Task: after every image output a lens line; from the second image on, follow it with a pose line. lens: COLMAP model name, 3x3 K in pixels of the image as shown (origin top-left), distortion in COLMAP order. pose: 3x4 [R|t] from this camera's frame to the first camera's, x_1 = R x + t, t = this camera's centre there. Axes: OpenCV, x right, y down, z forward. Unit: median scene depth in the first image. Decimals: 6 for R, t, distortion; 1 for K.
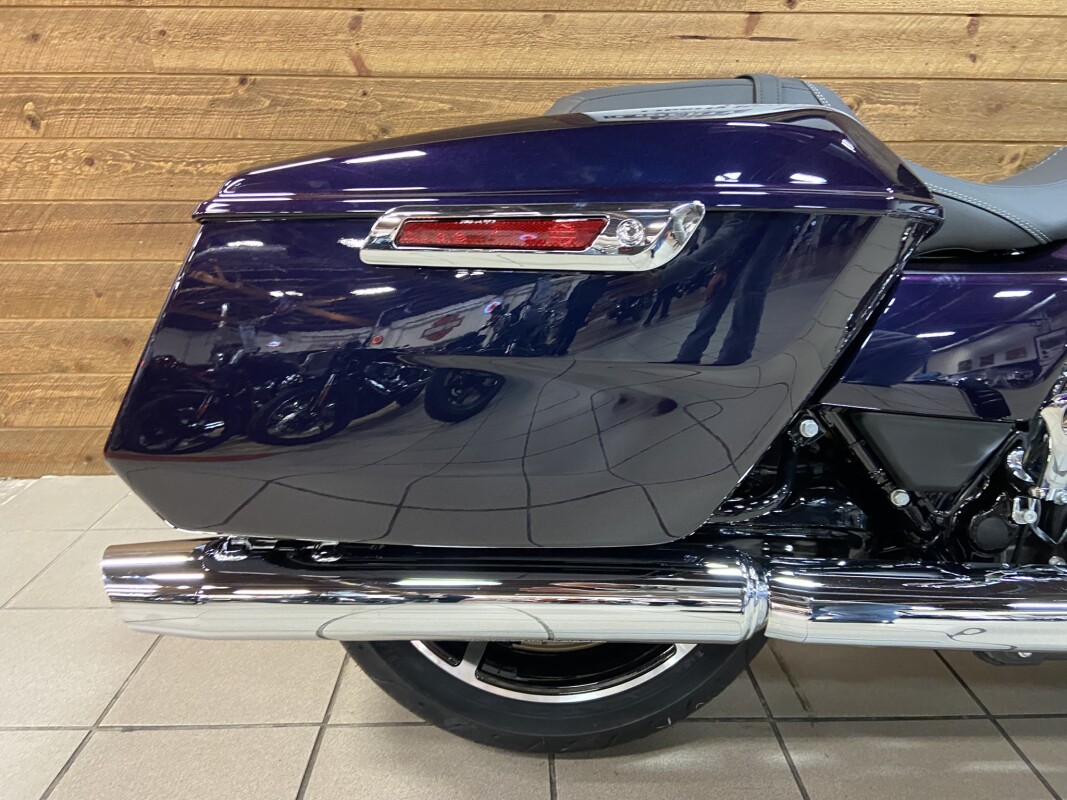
lens RADIAL K [[798.9, 0, 539.4], [0, 798.9, 407.8], [0, 0, 1]] dist [0.087449, -0.116047]
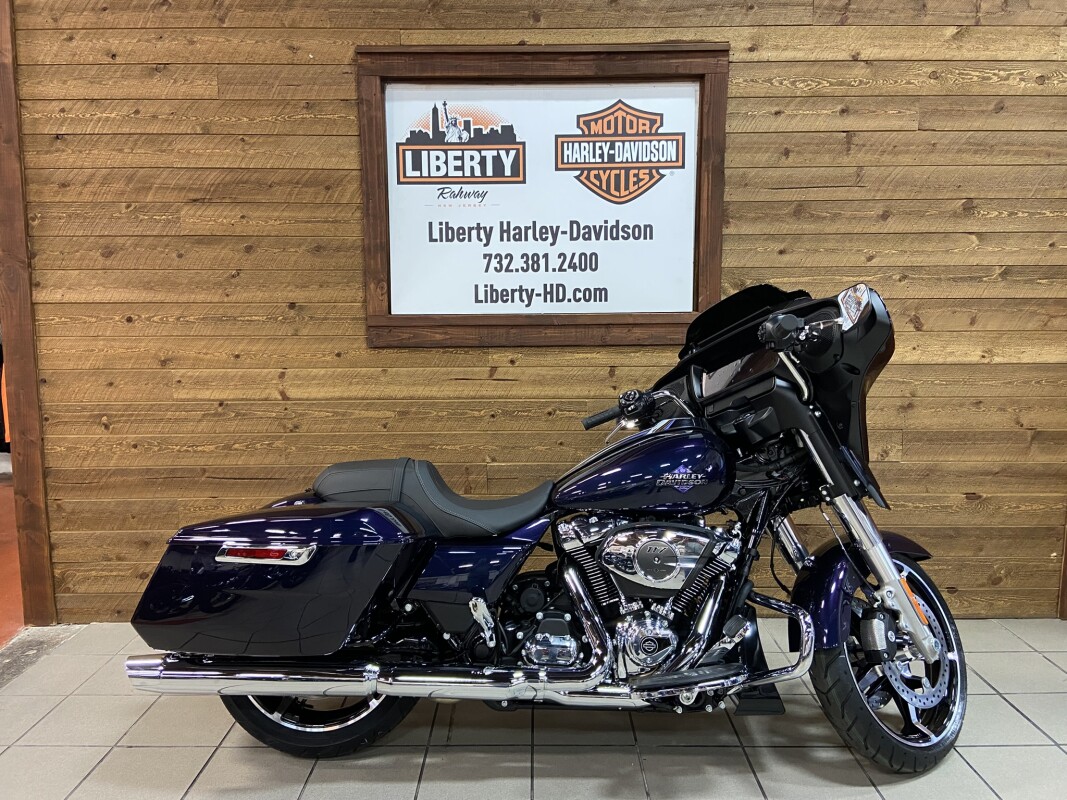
lens RADIAL K [[798.9, 0, 539.5], [0, 798.9, 393.5], [0, 0, 1]] dist [0.087449, -0.116047]
pose [[0.999627, -0.005562, -0.026724, 0.420352], [0.000804, 0.984592, -0.174868, -0.100099], [0.027285, 0.174781, 0.984229, -0.819442]]
